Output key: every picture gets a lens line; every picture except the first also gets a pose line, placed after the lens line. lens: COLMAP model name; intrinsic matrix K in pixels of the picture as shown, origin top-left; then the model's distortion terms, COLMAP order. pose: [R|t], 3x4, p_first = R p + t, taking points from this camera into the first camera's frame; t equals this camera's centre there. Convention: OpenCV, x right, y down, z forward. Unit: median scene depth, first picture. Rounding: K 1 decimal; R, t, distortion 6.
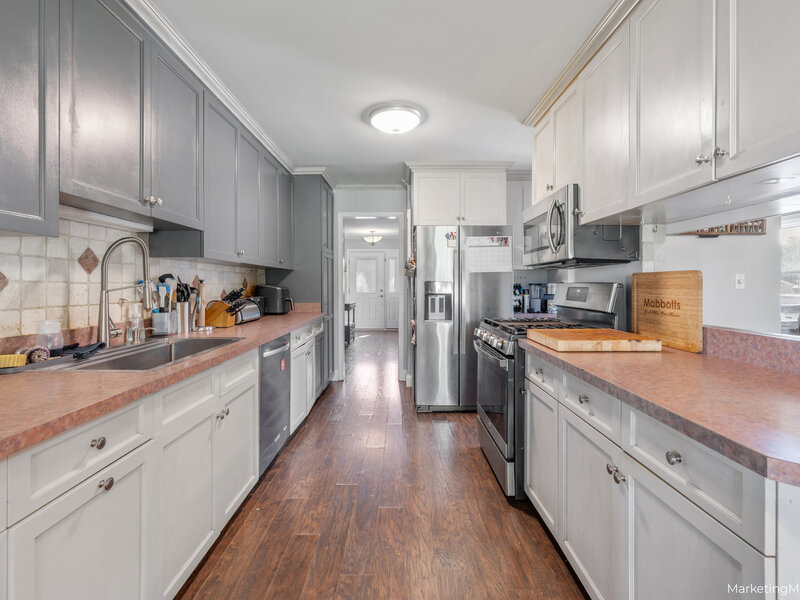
lens RADIAL K [[374.0, 0, 400.0], [0, 374.0, 285.3], [0, 0, 1]] dist [-0.002751, -0.000033]
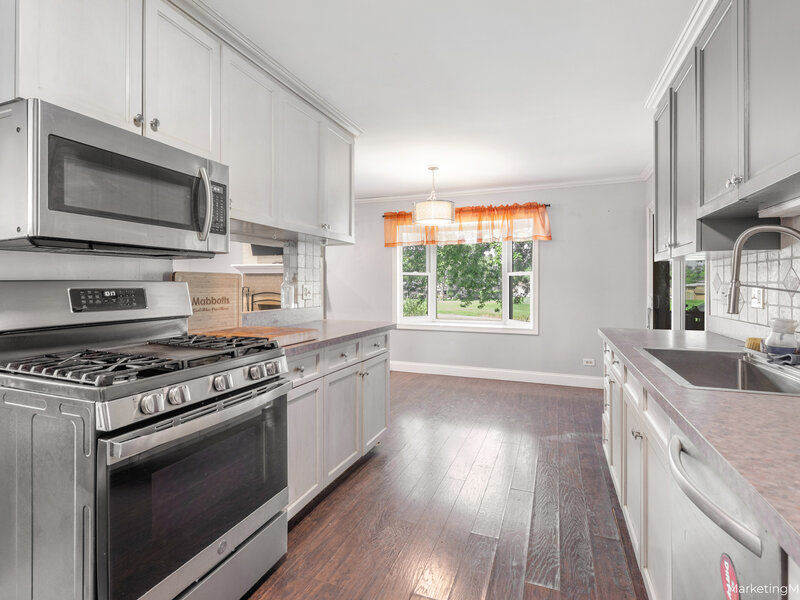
lens RADIAL K [[401.8, 0, 399.8], [0, 401.8, 283.8], [0, 0, 1]] dist [0.000122, -0.000019]
pose [[-0.931539, 0.002665, 0.363632, -0.240432], [0.001863, 0.999995, -0.002557, 0.001597], [-0.363637, -0.001704, -0.931539, 1.672682]]
